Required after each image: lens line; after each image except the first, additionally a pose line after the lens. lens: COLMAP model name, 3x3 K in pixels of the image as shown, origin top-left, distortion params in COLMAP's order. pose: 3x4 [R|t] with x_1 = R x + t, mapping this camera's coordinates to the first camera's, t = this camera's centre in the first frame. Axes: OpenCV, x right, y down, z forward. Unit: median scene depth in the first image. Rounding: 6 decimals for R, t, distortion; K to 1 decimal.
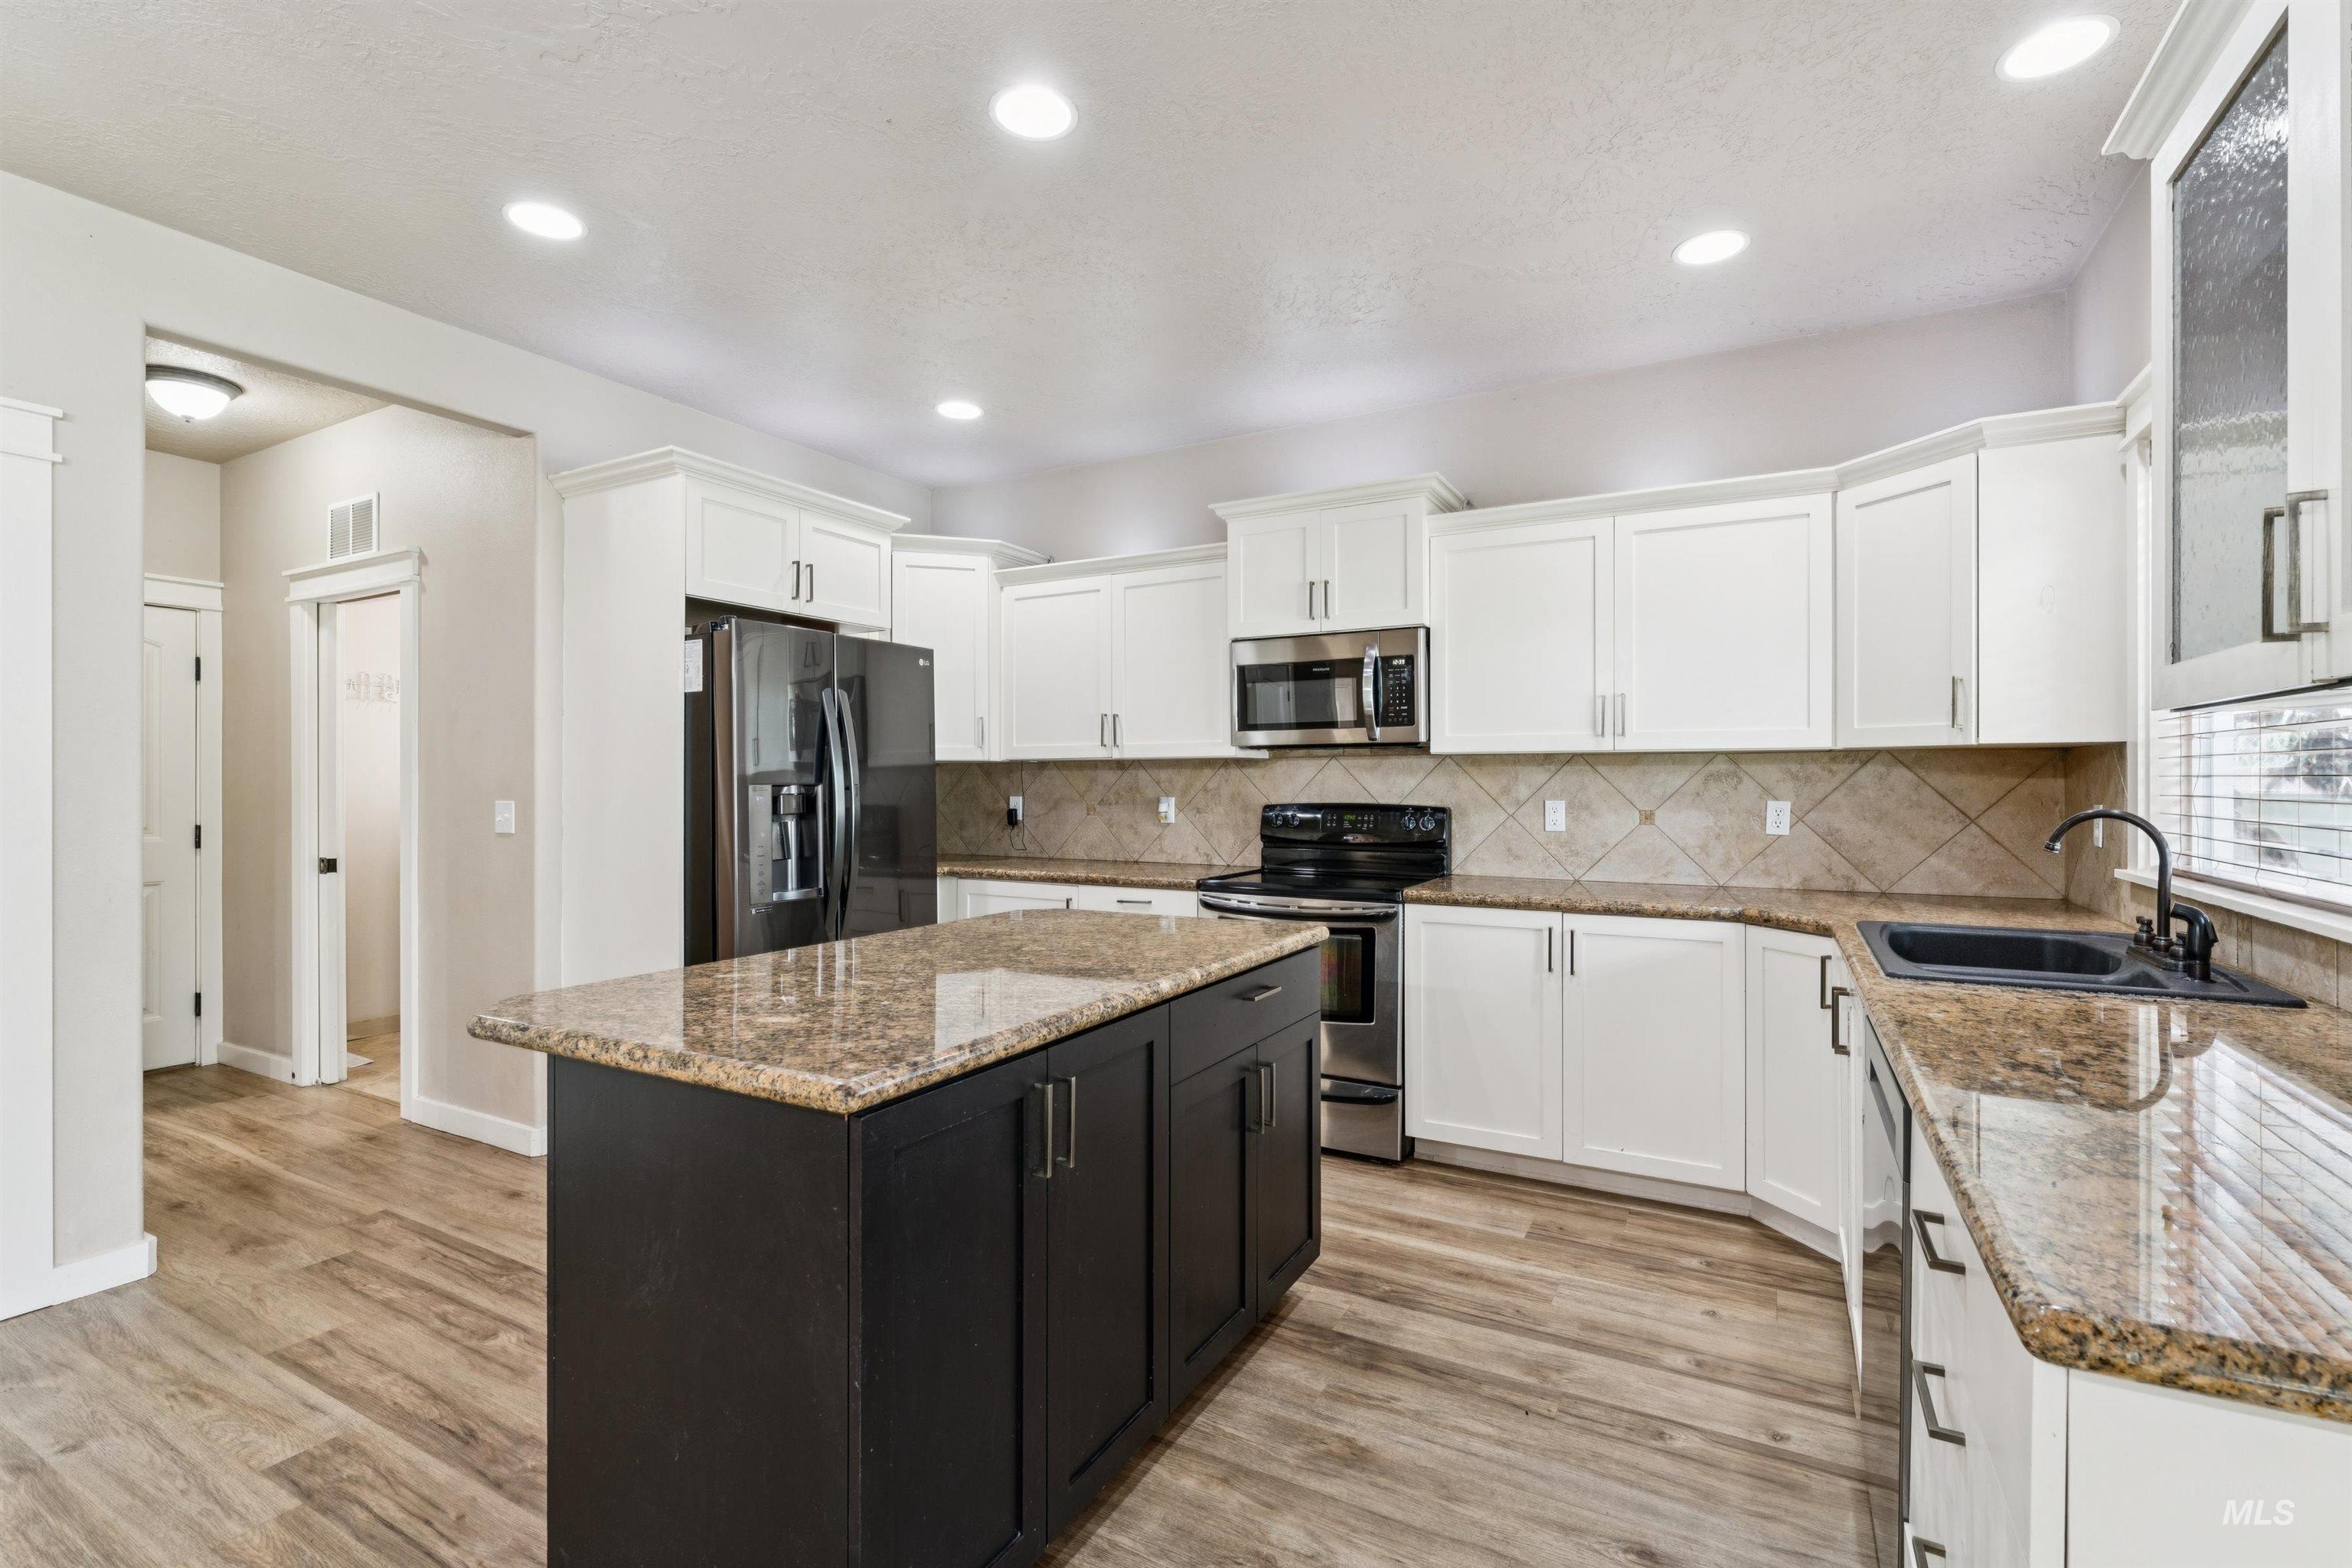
lens RADIAL K [[1062.6, 0, 1208.7], [0, 1062.6, 783.5], [0, 0, 1]] dist [0.005505, -0.000665]
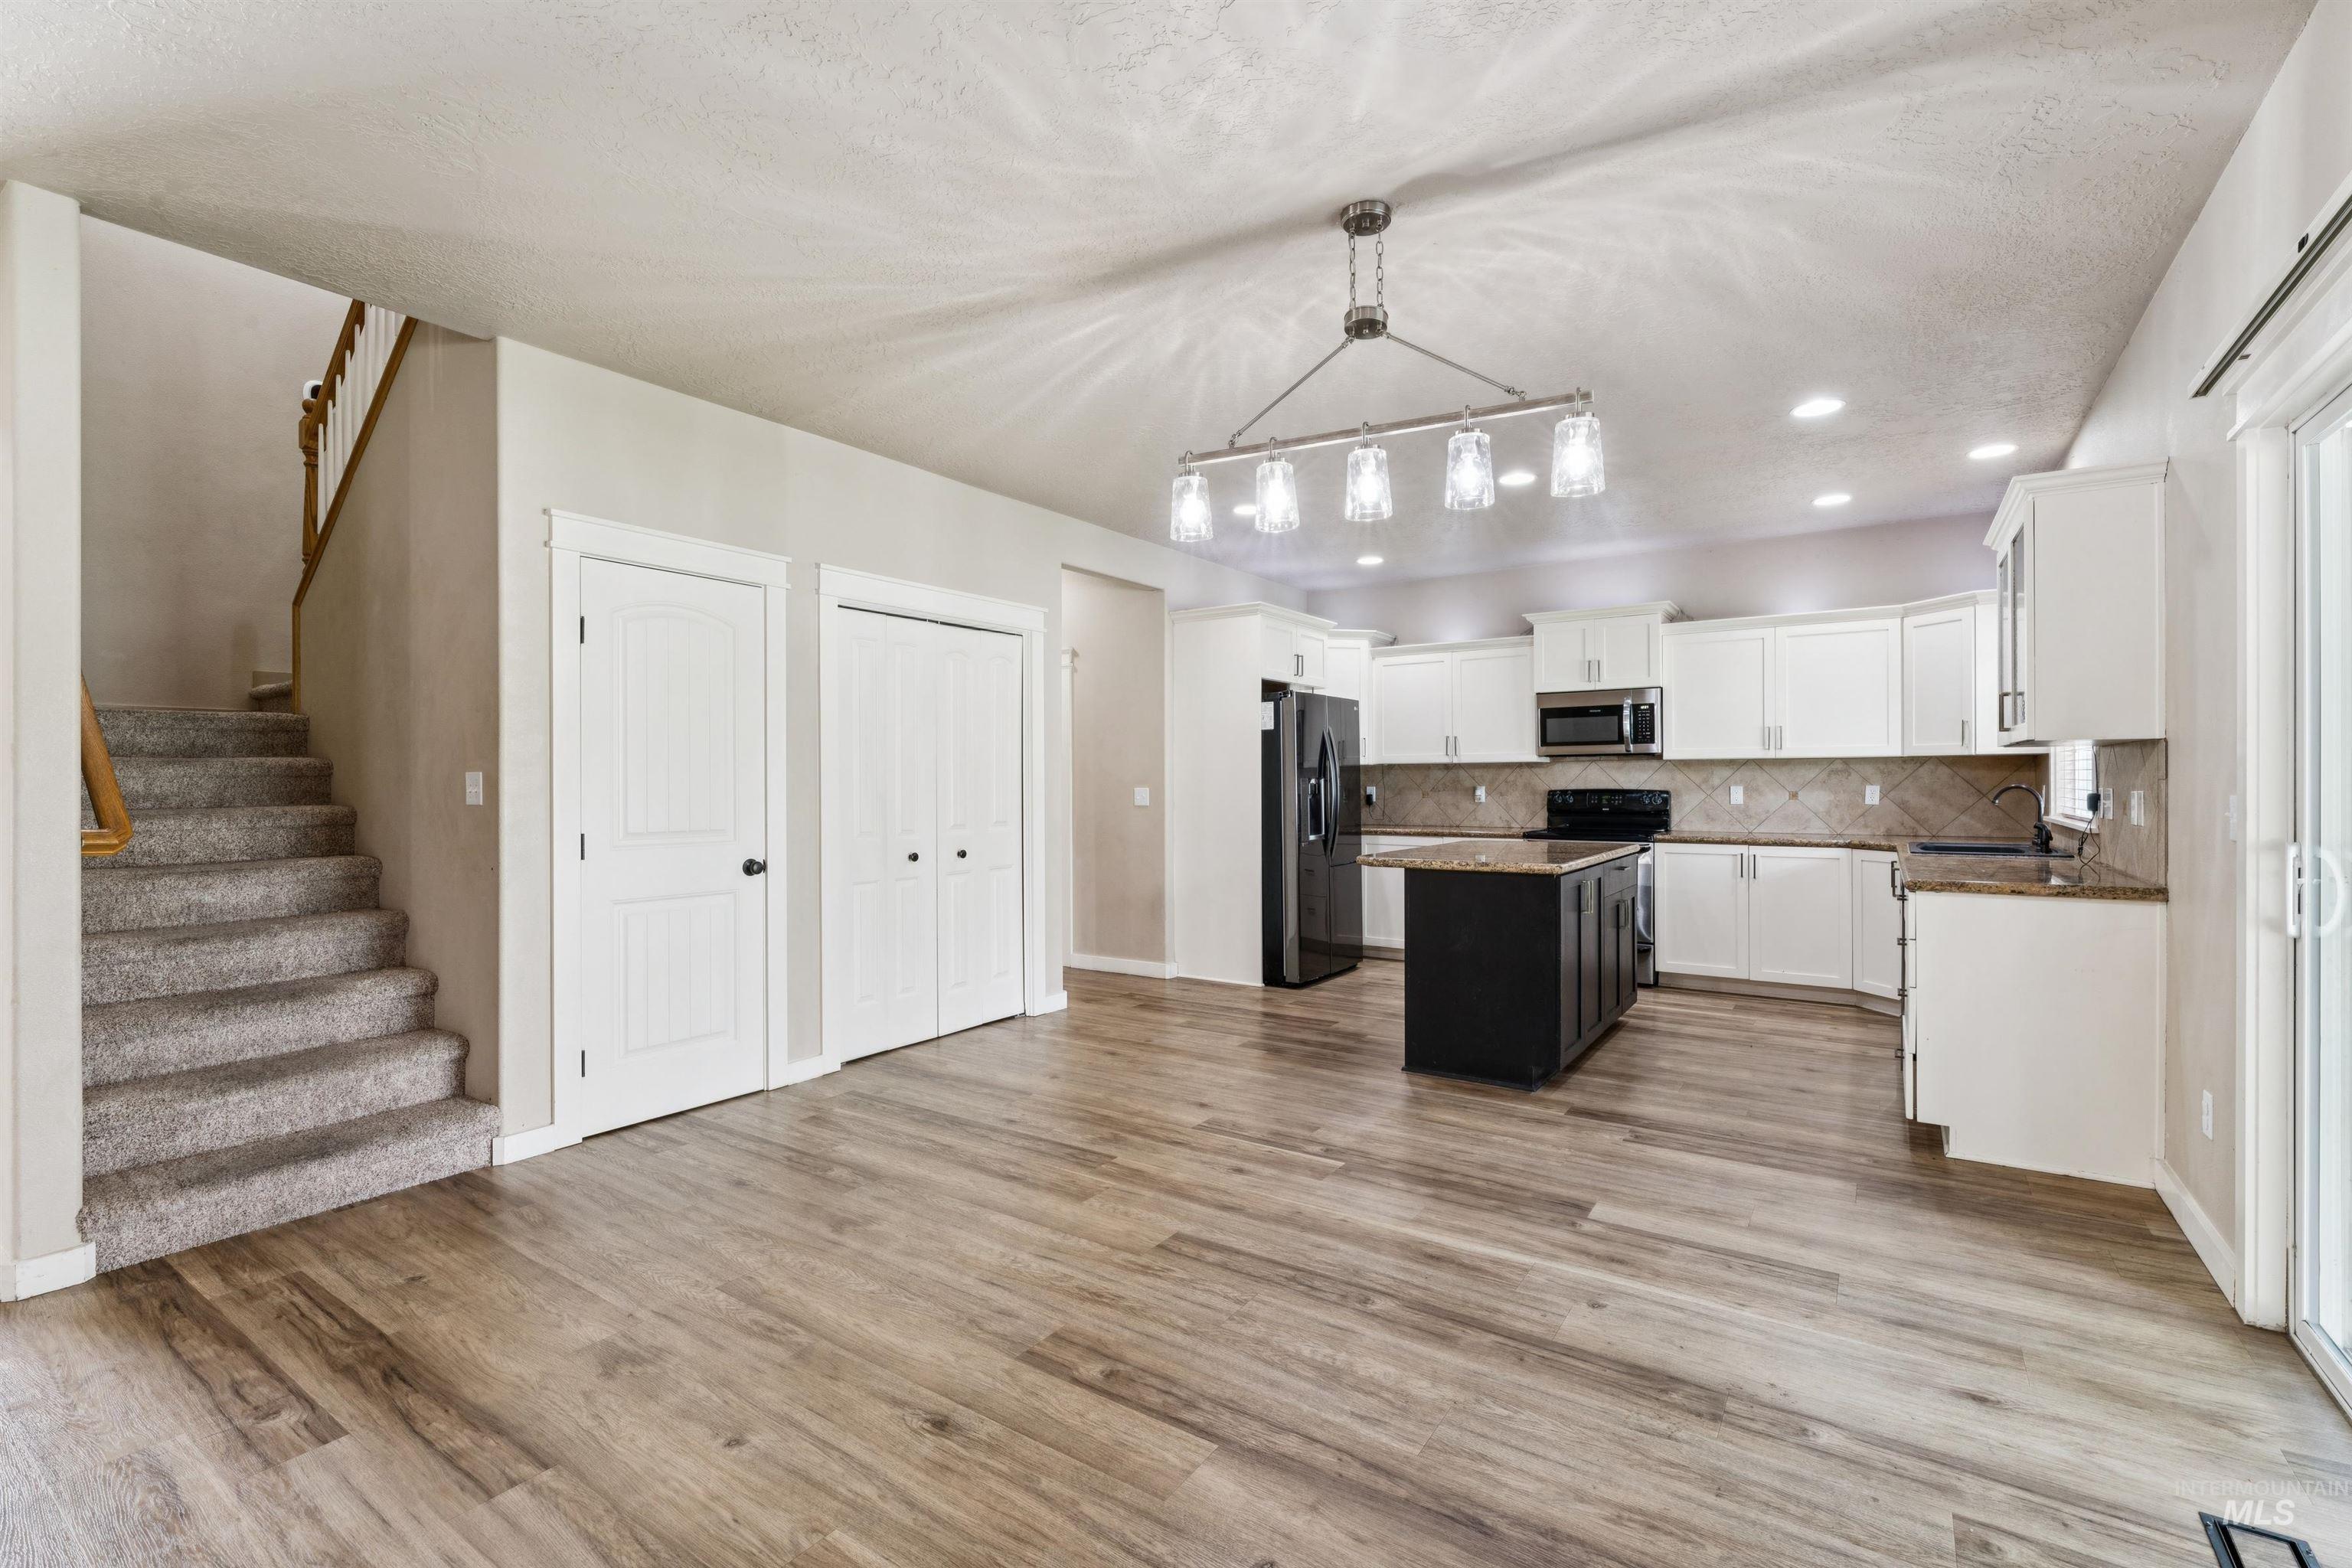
lens RADIAL K [[1000.0, 0, 1218.9], [0, 1000.0, 786.2], [0, 0, 1]] dist [-0.008810, 0.001829]
pose [[0.995688, -0.002710, -0.092724, -0.366229], [0.002741, 0.999996, 0.000212, 0.013692], [0.092723, -0.000466, 0.995692, -0.700608]]
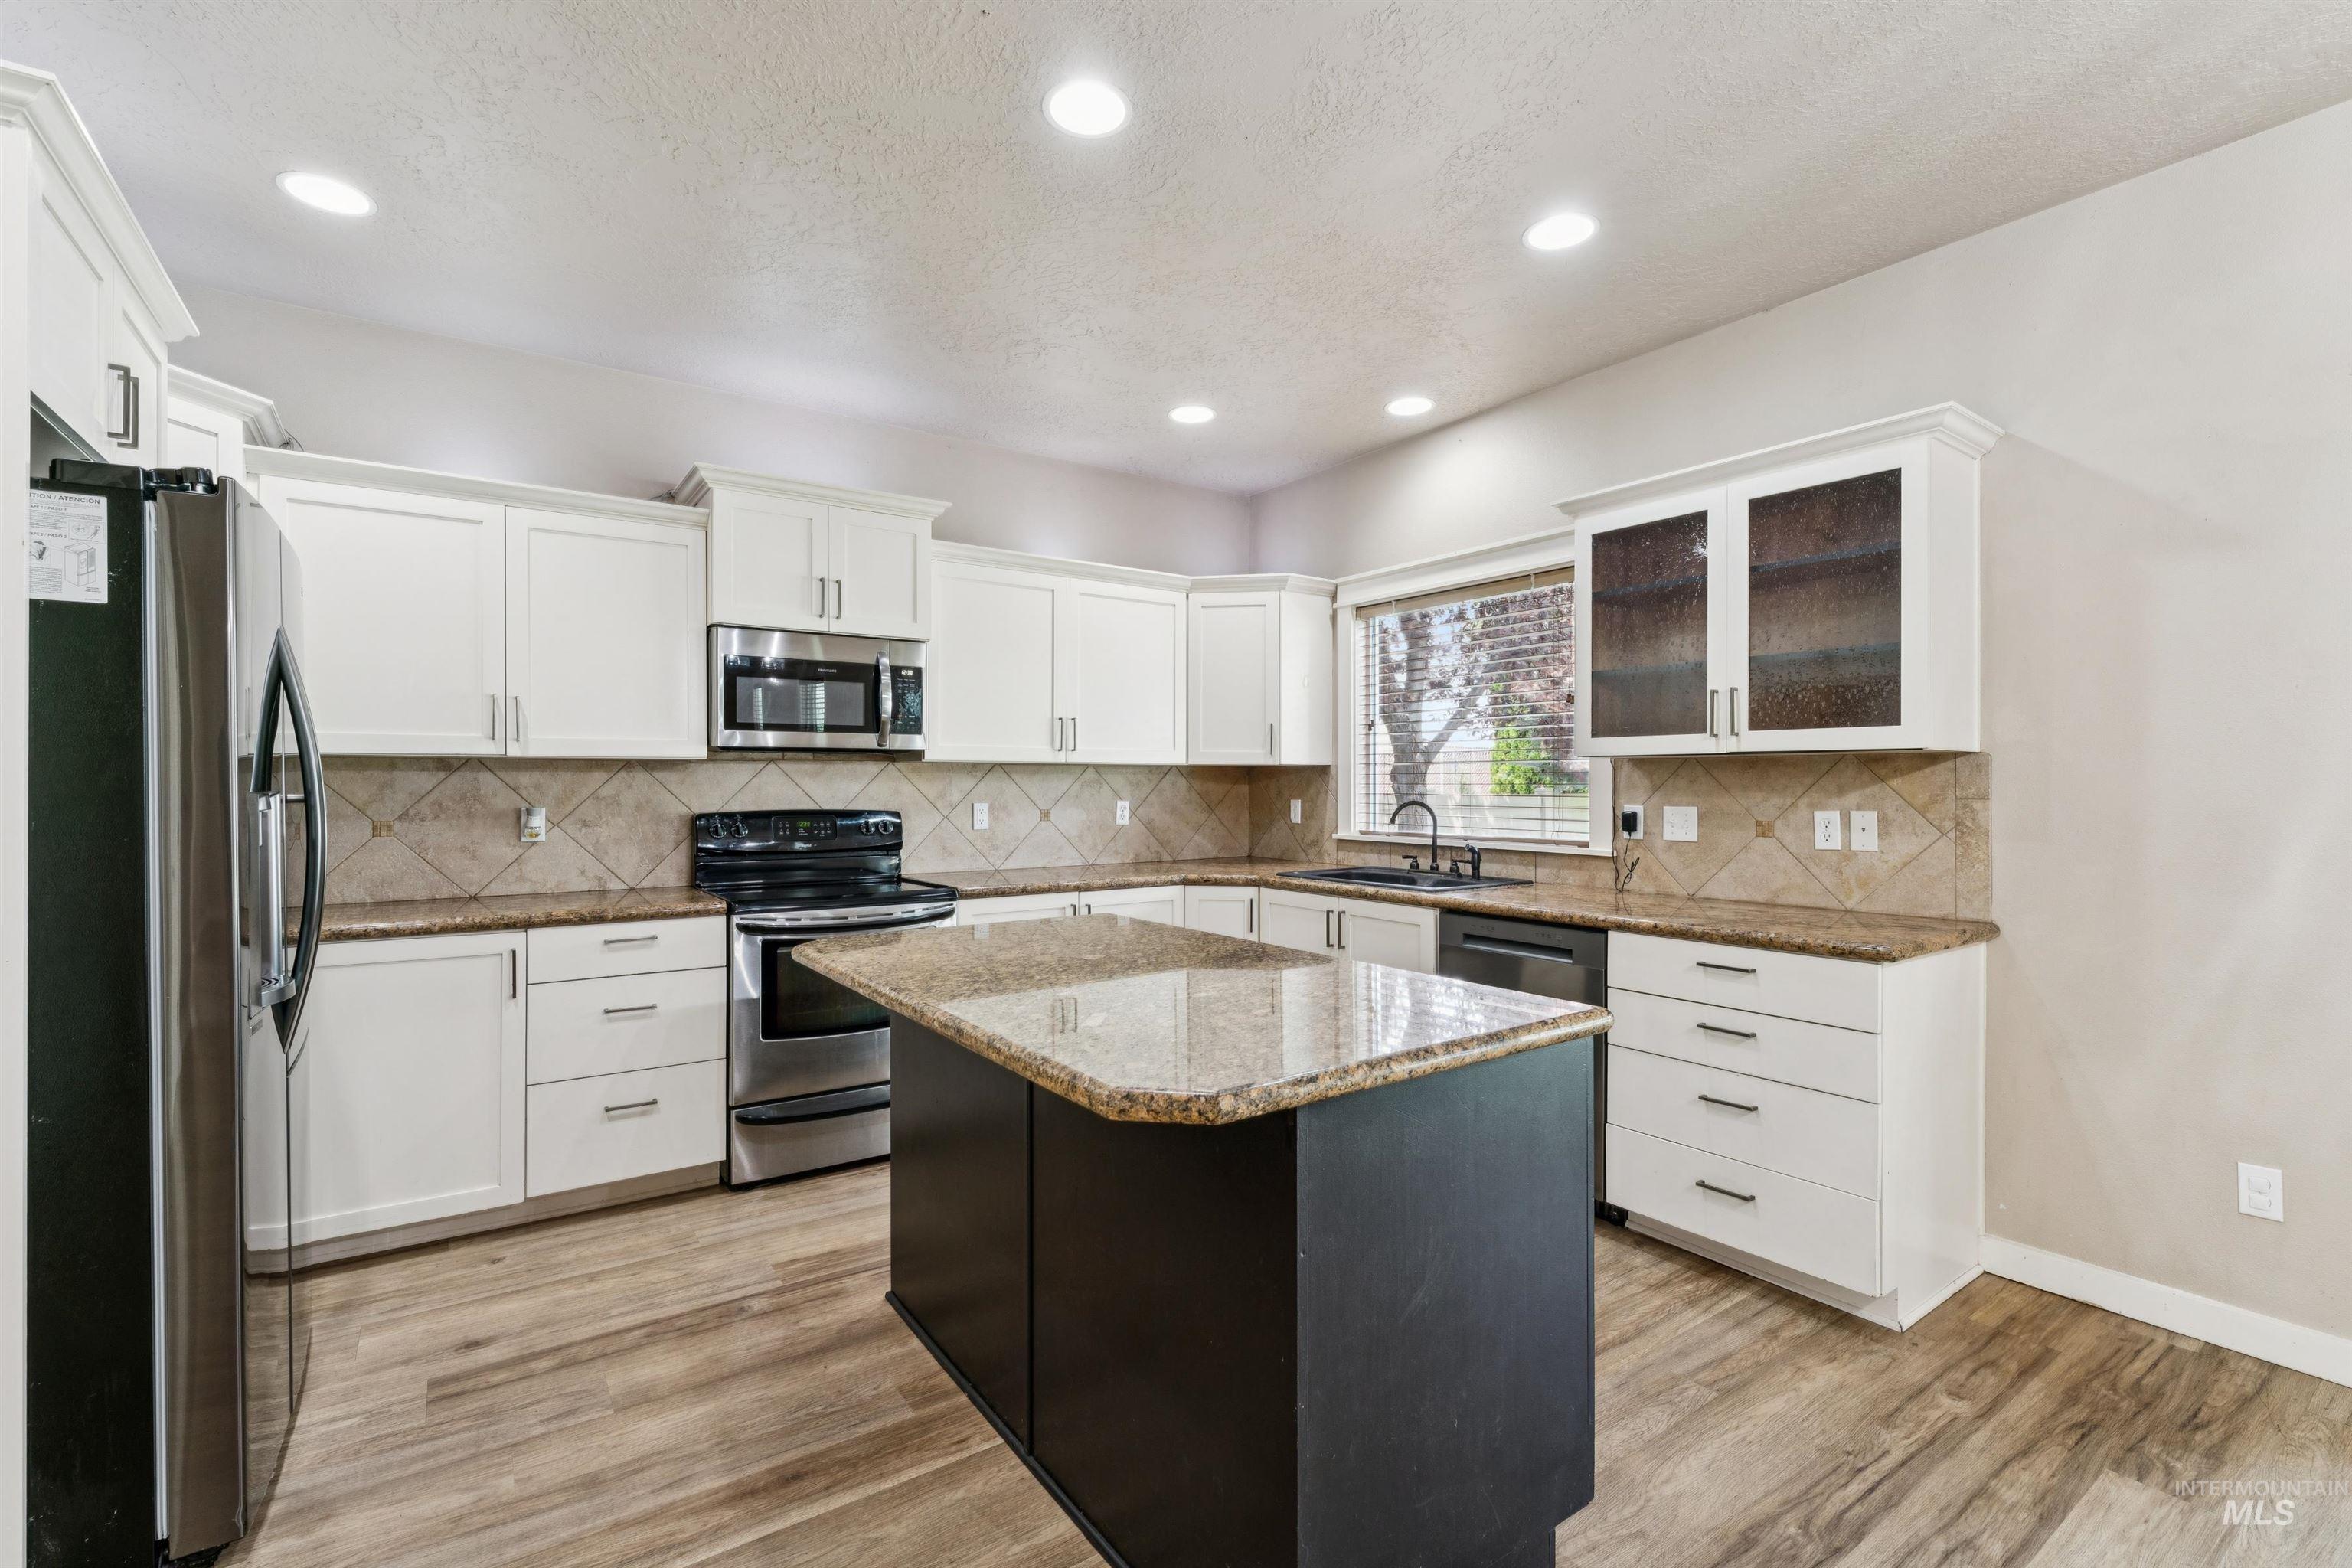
lens RADIAL K [[1062.6, 0, 1151.5], [0, 1062.6, 779.6], [0, 0, 1]] dist [0.005505, -0.000665]
pose [[0.484940, 0.004388, 0.874536, -0.617613], [0.004078, 0.999965, -0.007278, -0.000406], [-0.874538, 0.007096, 0.484905, 0.280667]]
